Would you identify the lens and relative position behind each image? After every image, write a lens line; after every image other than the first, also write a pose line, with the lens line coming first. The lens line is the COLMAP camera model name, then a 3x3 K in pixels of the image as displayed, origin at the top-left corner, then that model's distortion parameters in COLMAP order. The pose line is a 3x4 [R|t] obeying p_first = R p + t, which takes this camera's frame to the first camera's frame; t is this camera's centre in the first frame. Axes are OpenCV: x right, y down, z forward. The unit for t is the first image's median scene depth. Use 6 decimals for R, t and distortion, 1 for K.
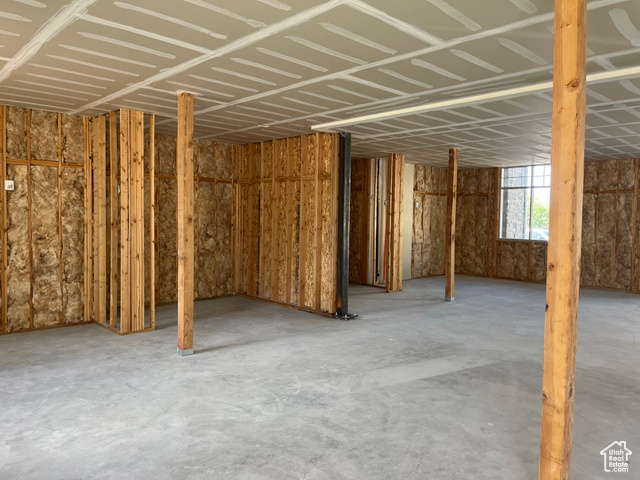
lens RADIAL K [[484.6, 0, 324.6], [0, 484.6, 235.7], [0, 0, 1]] dist [0.061333, -0.083632]
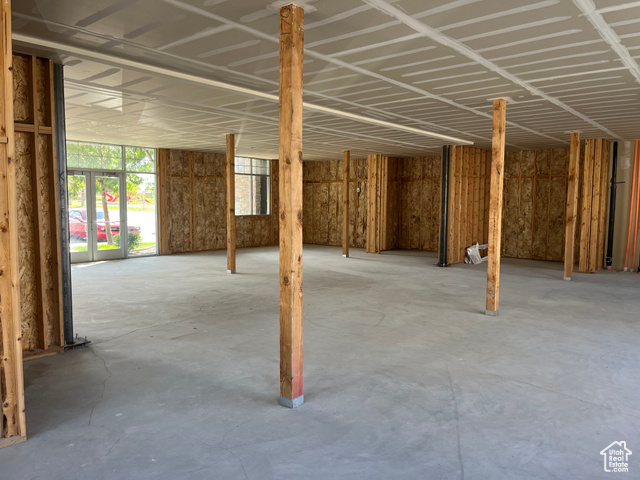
lens RADIAL K [[484.6, 0, 321.0], [0, 484.6, 239.5], [0, 0, 1]] dist [0.061333, -0.083632]
pose [[0.097167, 0.064741, -0.993160, 1.818518], [-0.045434, 0.997130, 0.060555, 0.010875], [0.994231, 0.039239, 0.099829, 0.542912]]
